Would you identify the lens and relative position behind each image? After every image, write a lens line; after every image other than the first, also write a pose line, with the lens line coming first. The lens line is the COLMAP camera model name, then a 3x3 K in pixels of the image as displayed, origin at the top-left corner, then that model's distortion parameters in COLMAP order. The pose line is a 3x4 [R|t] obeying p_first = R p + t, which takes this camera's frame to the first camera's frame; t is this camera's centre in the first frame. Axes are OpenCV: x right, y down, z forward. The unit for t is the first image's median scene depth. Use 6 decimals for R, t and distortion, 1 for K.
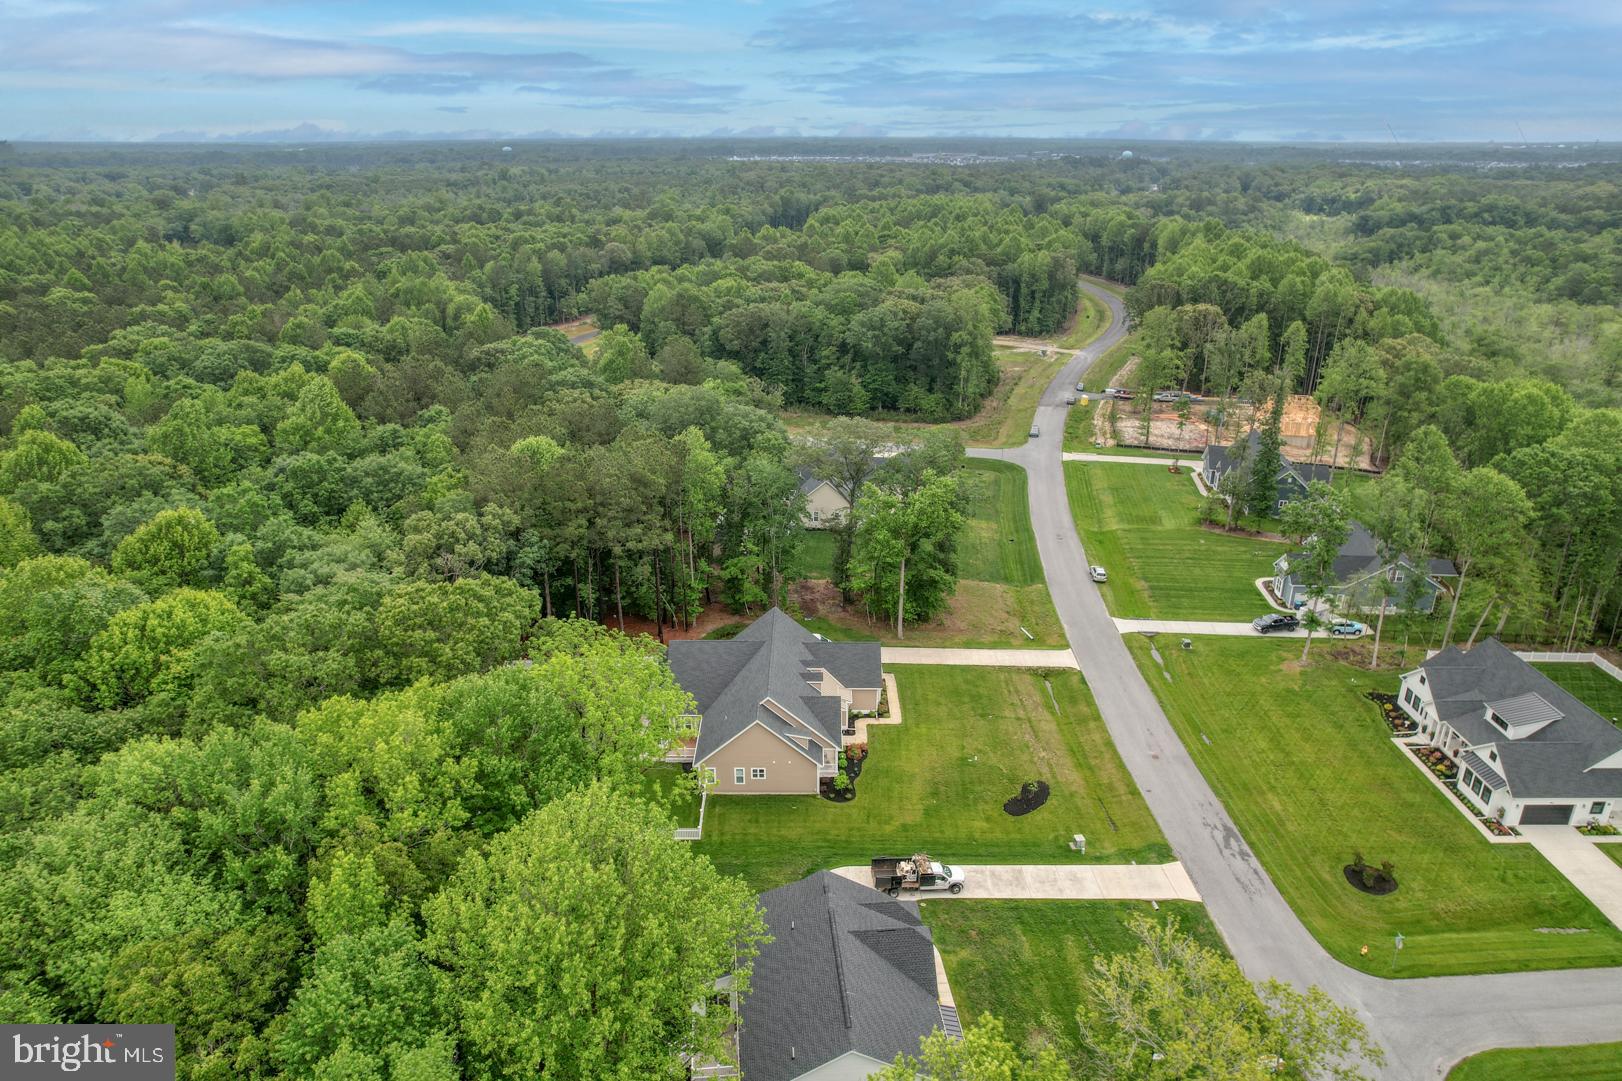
lens RADIAL K [[1037.6, 0, 806.7], [0, 1037.6, 537.1], [0, 0, 1]] dist [-0.079419, 0.065383]
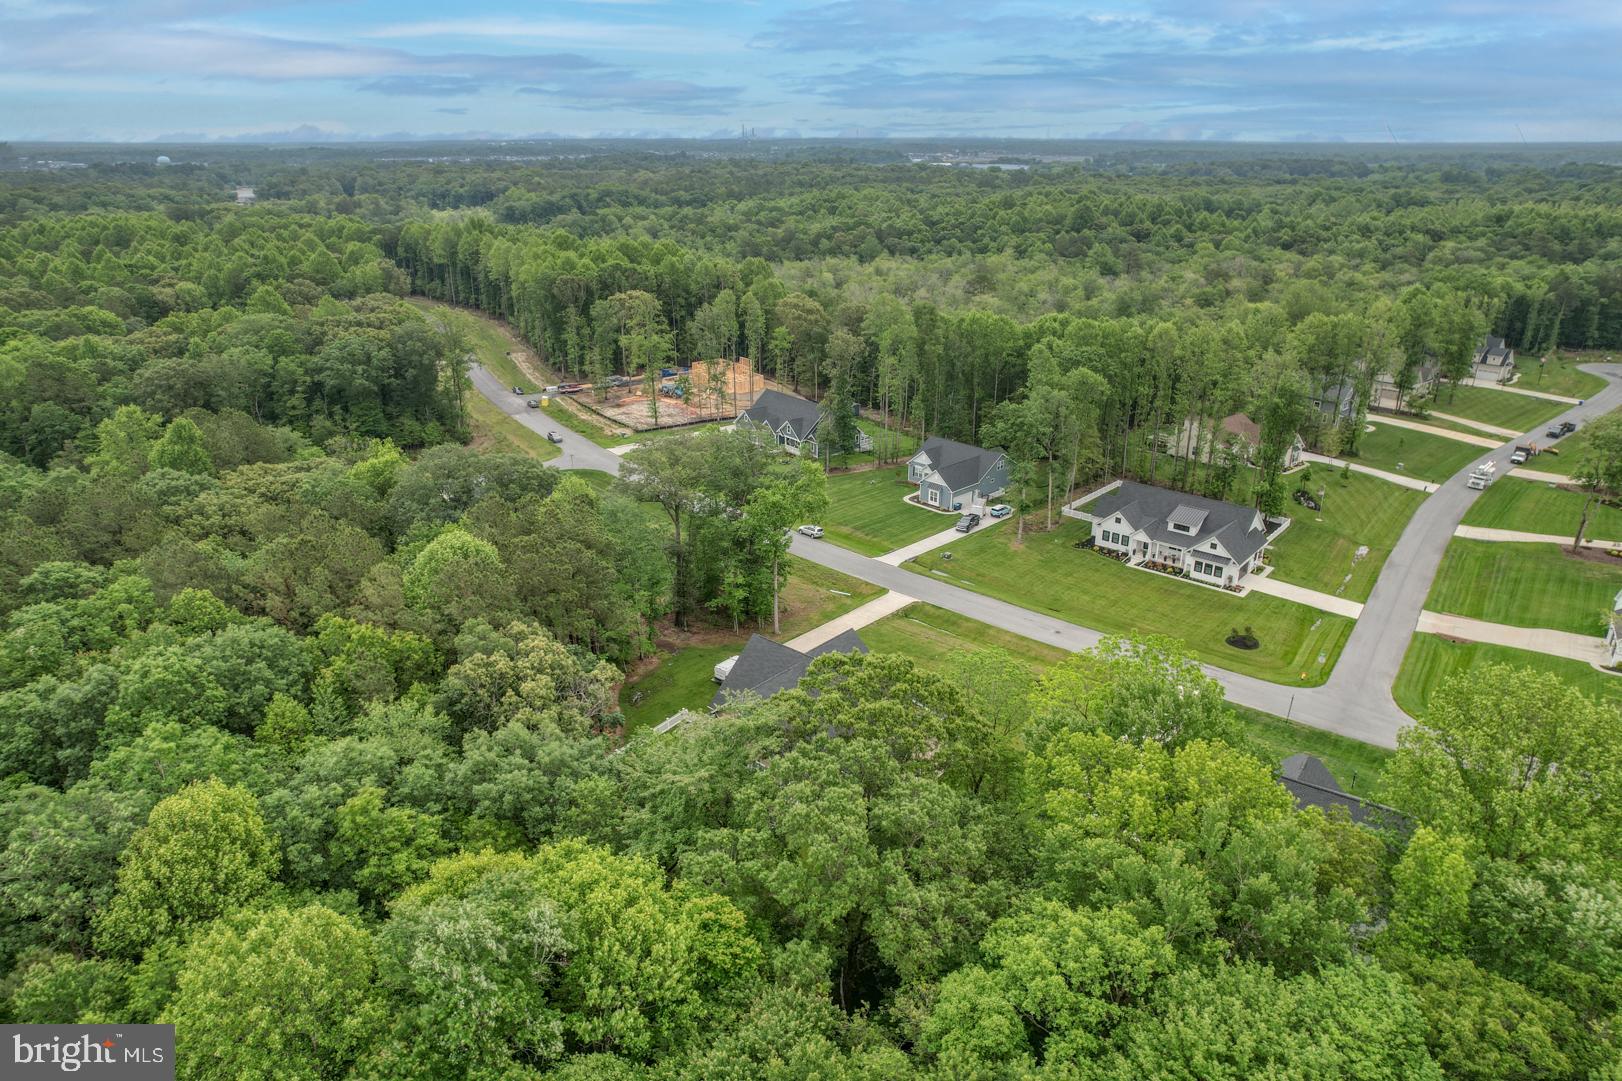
lens RADIAL K [[1037.6, 0, 816.6], [0, 1037.6, 533.6], [0, 0, 1]] dist [-0.079419, 0.065383]
pose [[0.652000, -0.279233, 0.704929, -0.774633], [0.280603, 0.952569, 0.117793, -0.145350], [-0.704385, 0.121004, 0.699428, 0.357920]]
